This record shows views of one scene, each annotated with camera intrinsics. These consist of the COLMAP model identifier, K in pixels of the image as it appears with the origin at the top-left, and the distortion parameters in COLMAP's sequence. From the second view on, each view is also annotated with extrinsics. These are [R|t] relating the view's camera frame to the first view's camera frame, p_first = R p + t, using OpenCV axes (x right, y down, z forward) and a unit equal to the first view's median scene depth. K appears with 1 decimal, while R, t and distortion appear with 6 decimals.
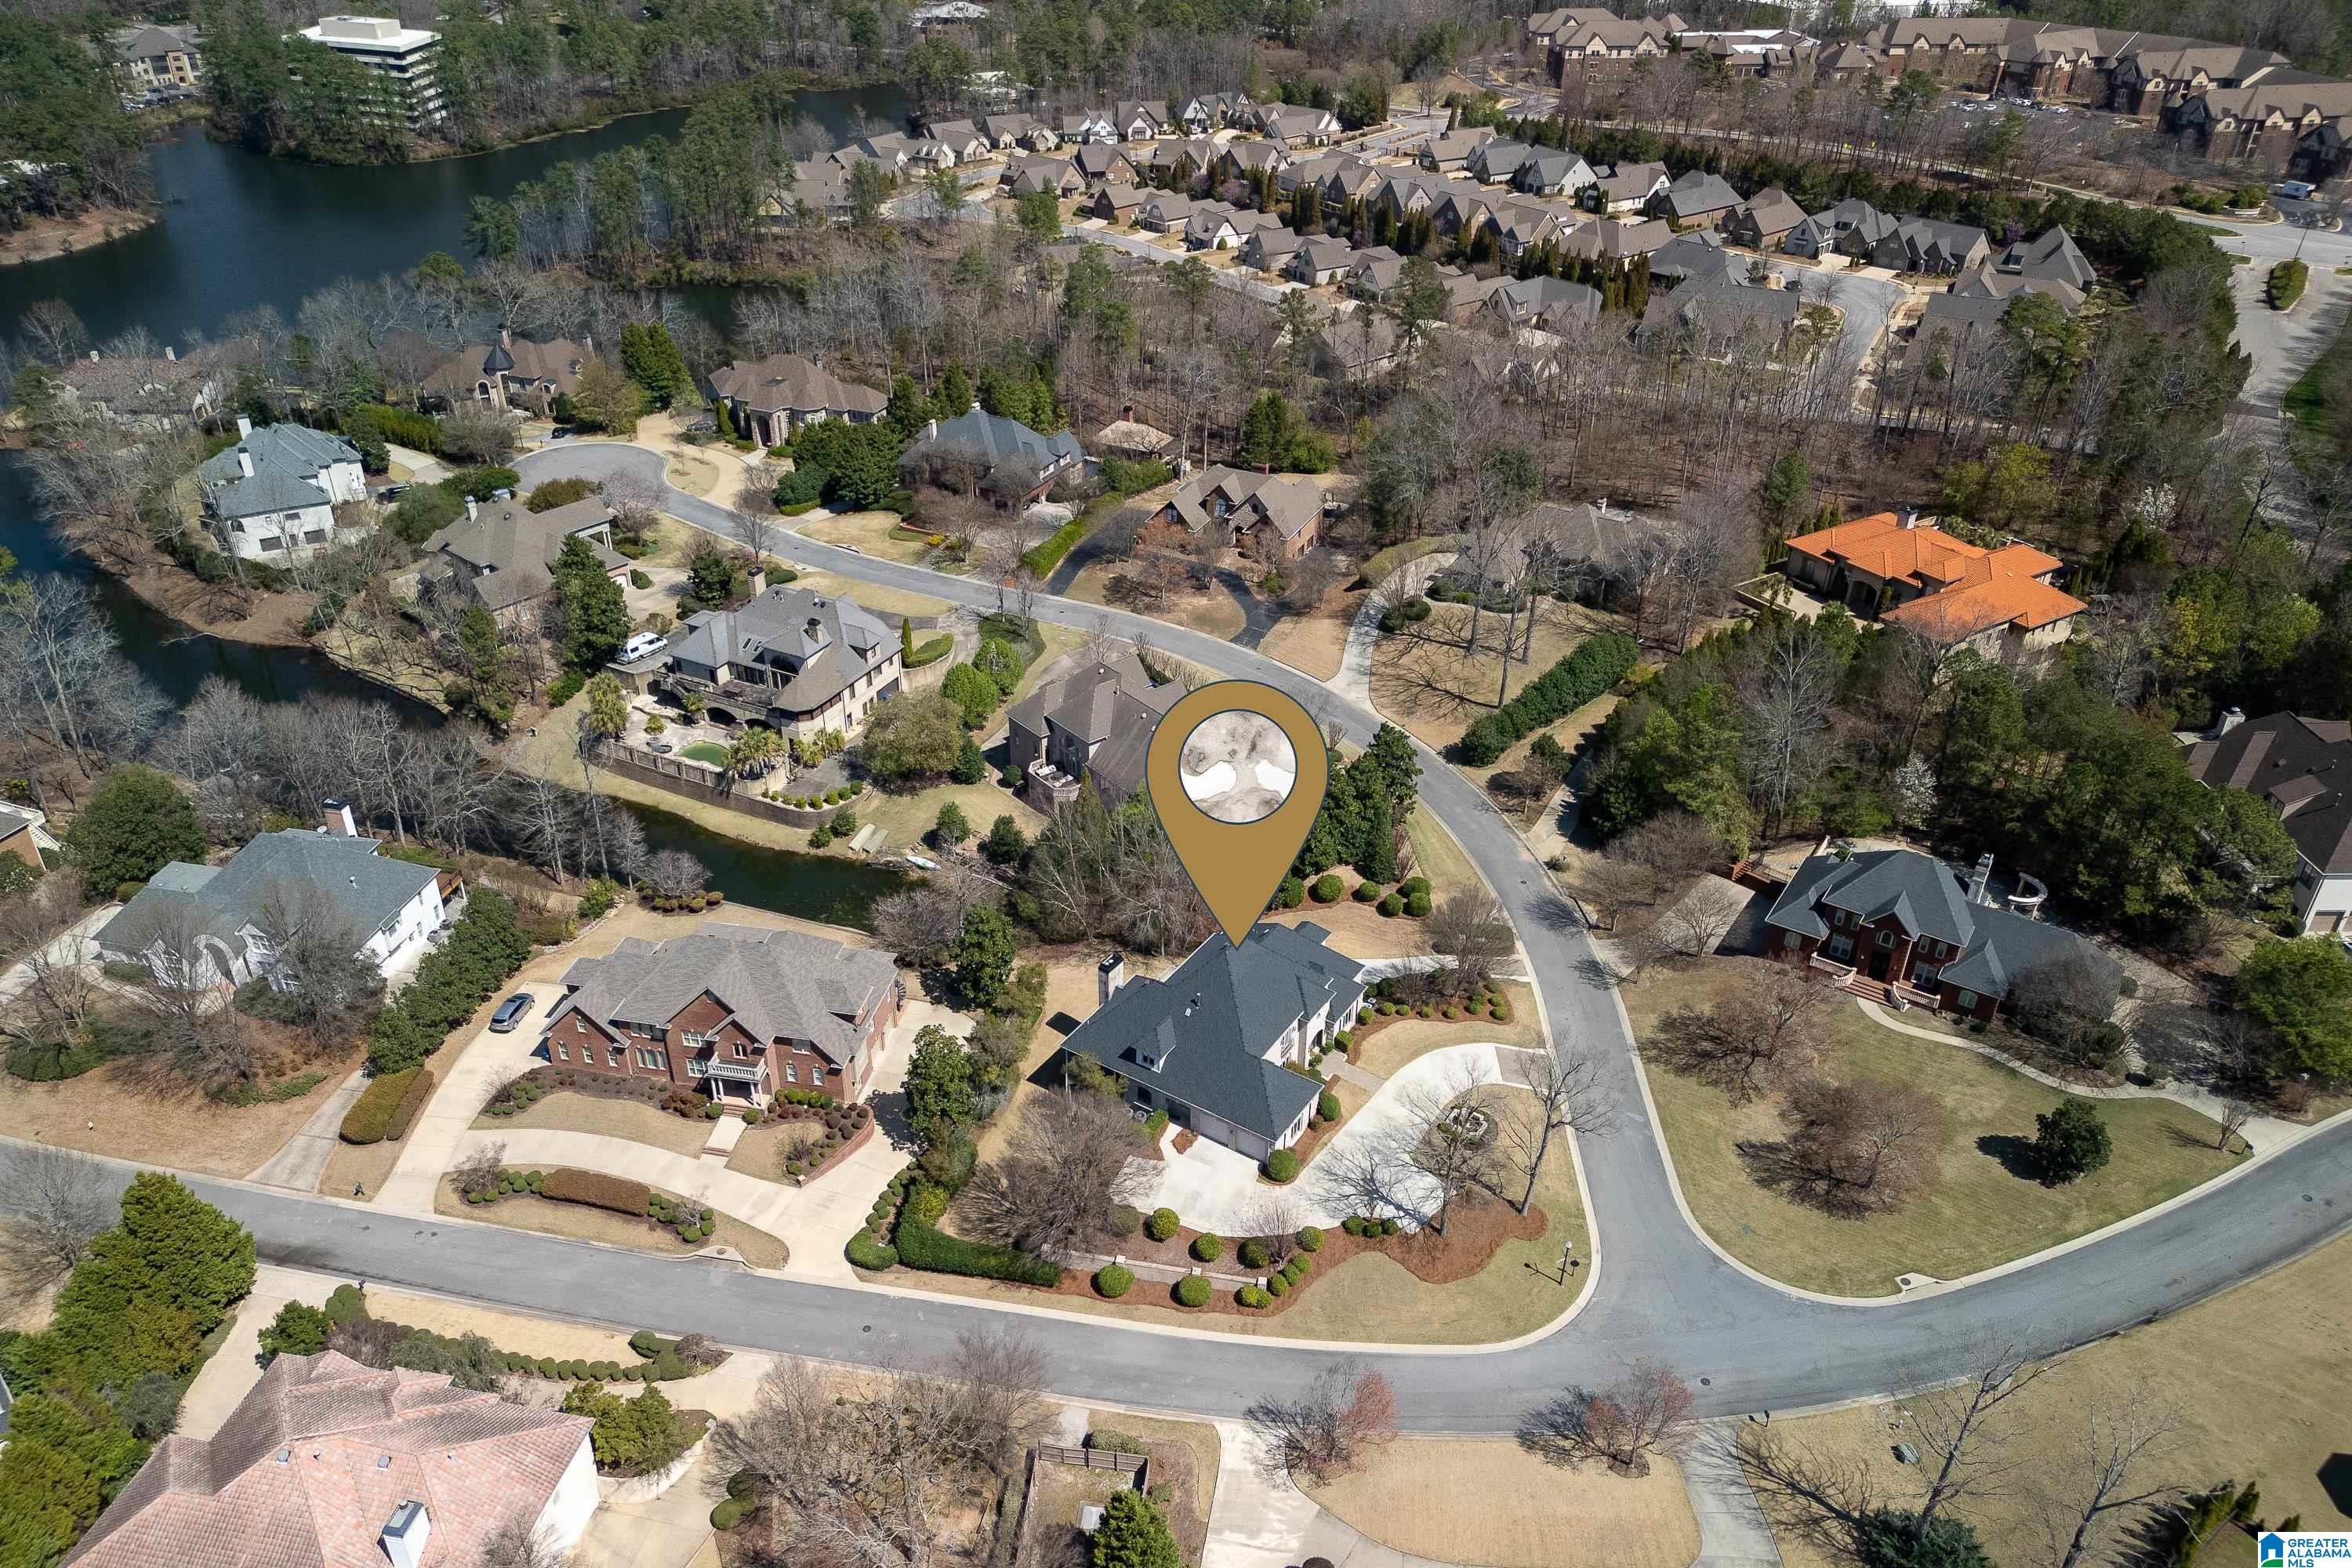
lens RADIAL K [[1641.4, 0, 1176.0], [0, 1641.4, 784.0], [0, 0, 1]] dist [0.063587, -0.061753]
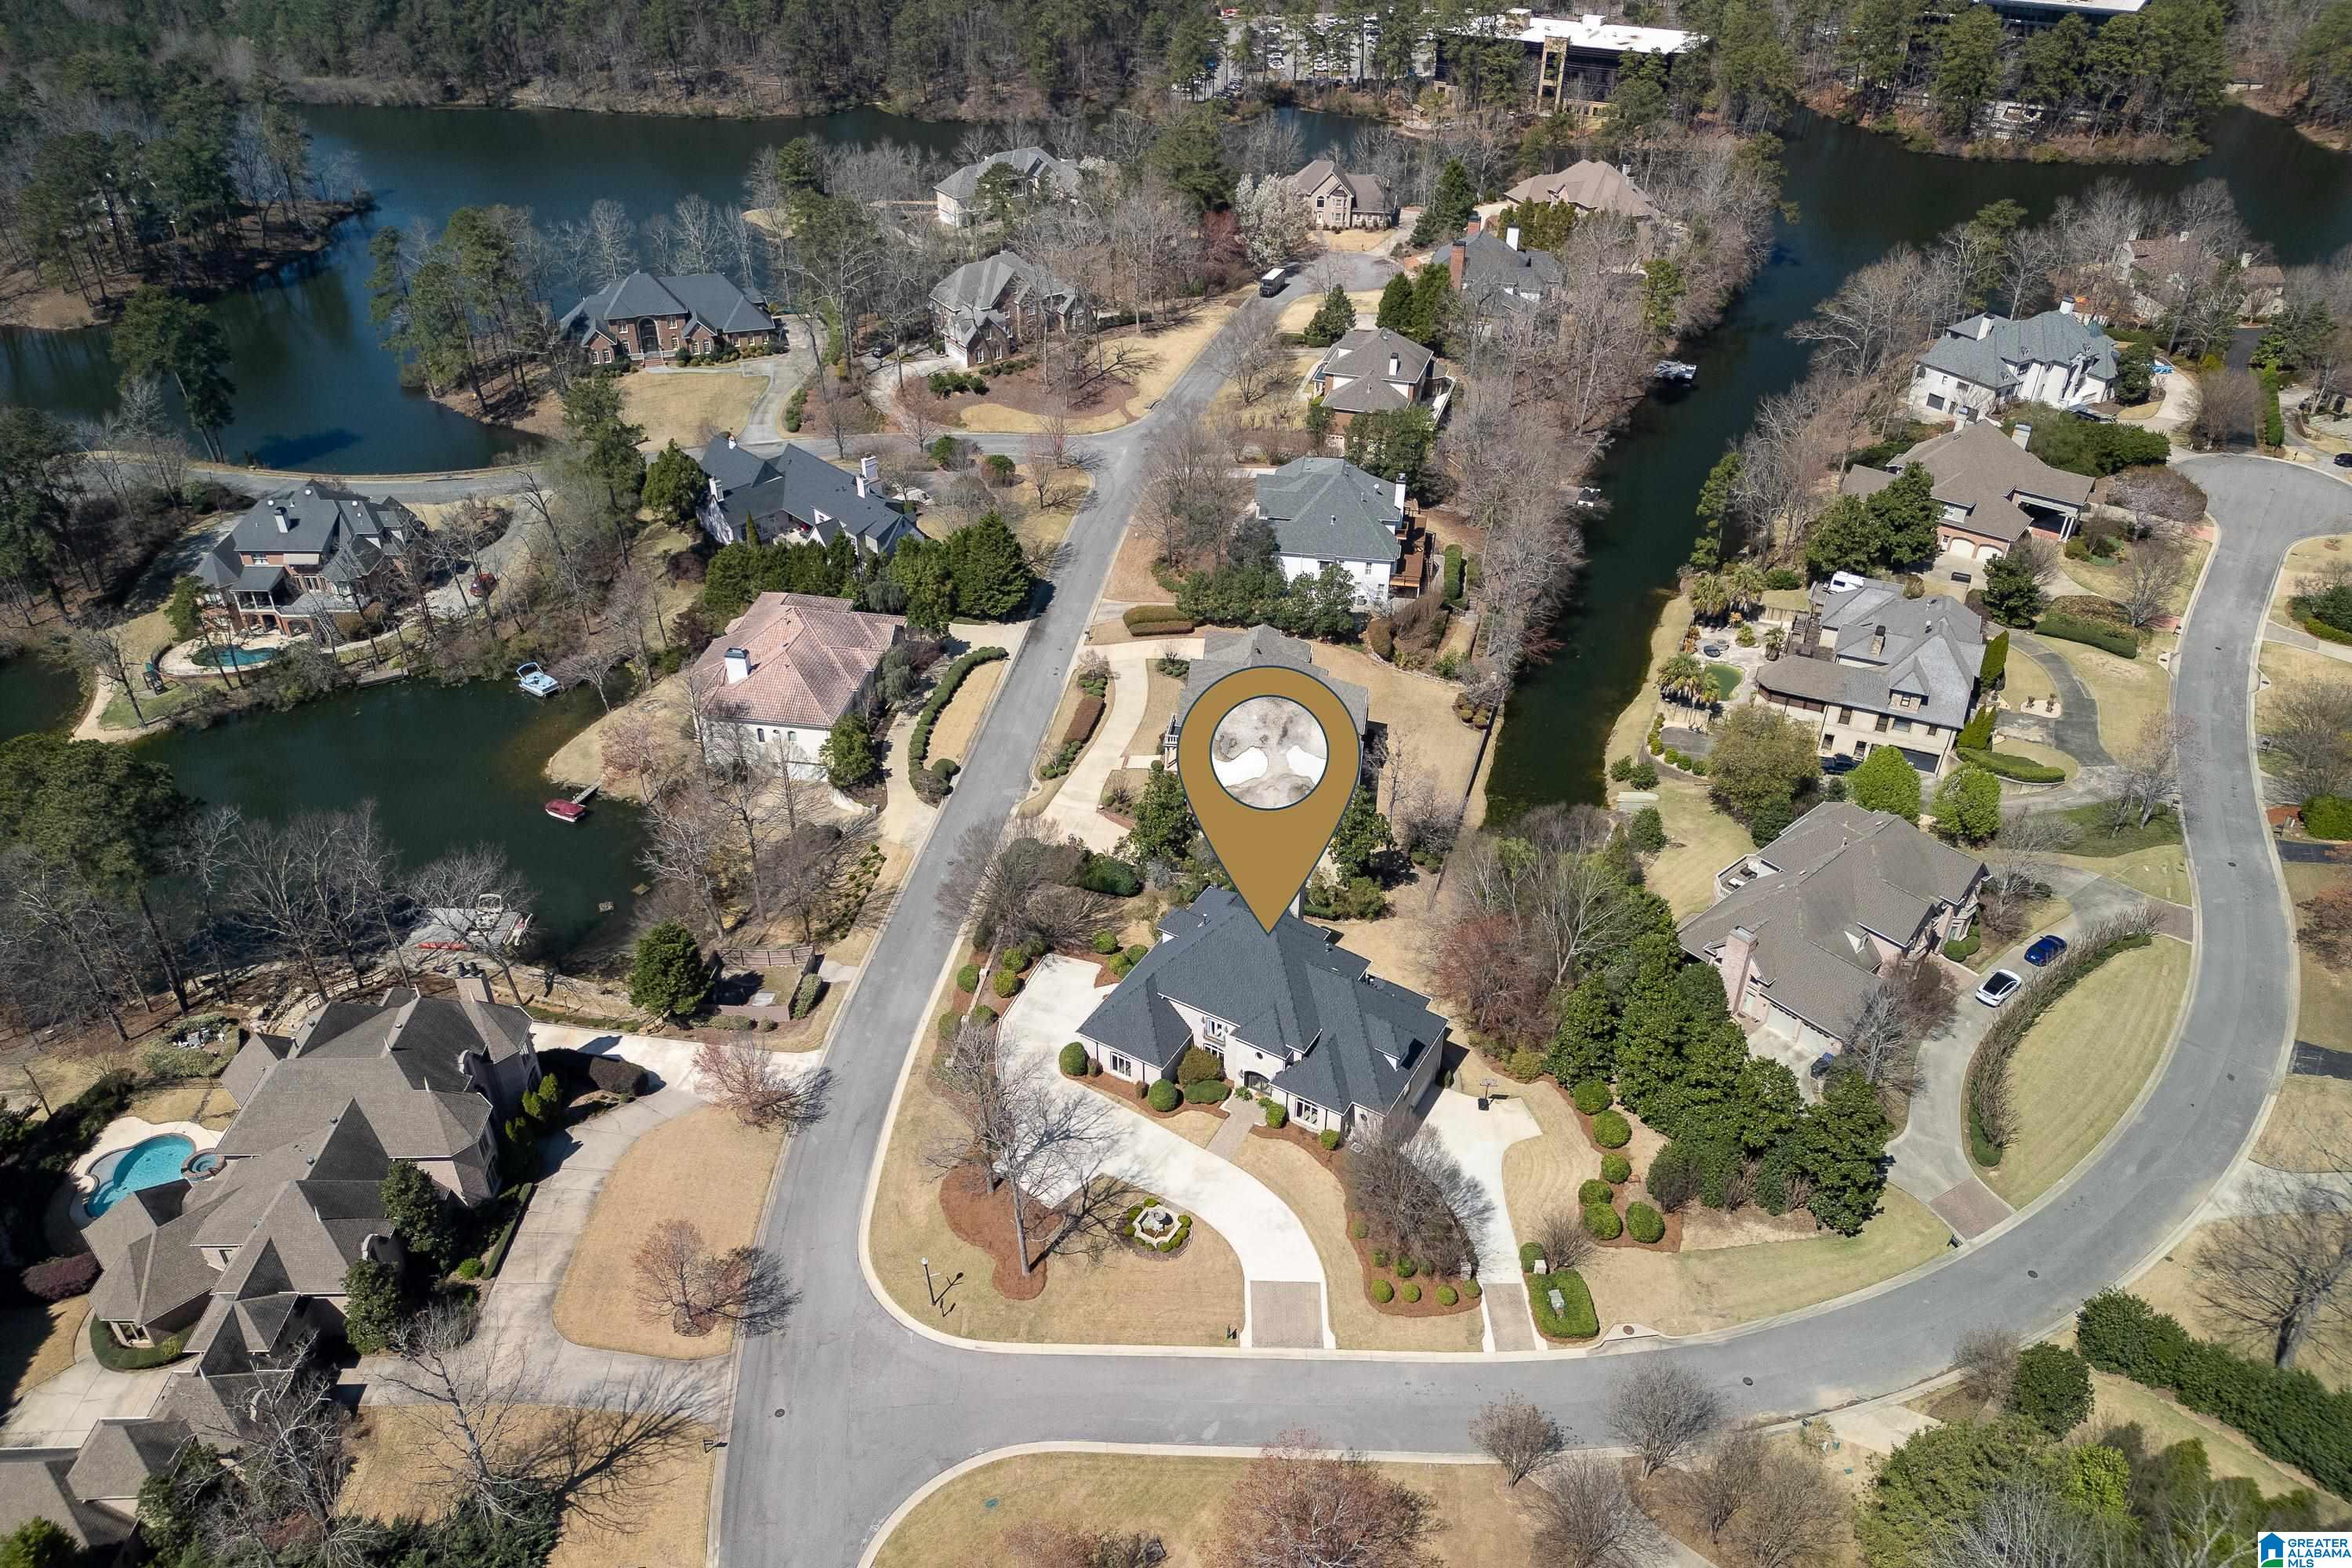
lens RADIAL K [[1653.4, 0, 1173.5], [0, 1653.4, 752.4], [0, 0, 1]] dist [0.057735, -0.060822]
pose [[0.029476, 0.540512, -0.840820, 0.557041], [-0.518928, 0.727220, 0.449293, -0.262277], [0.854310, 0.423081, 0.301922, 0.470383]]
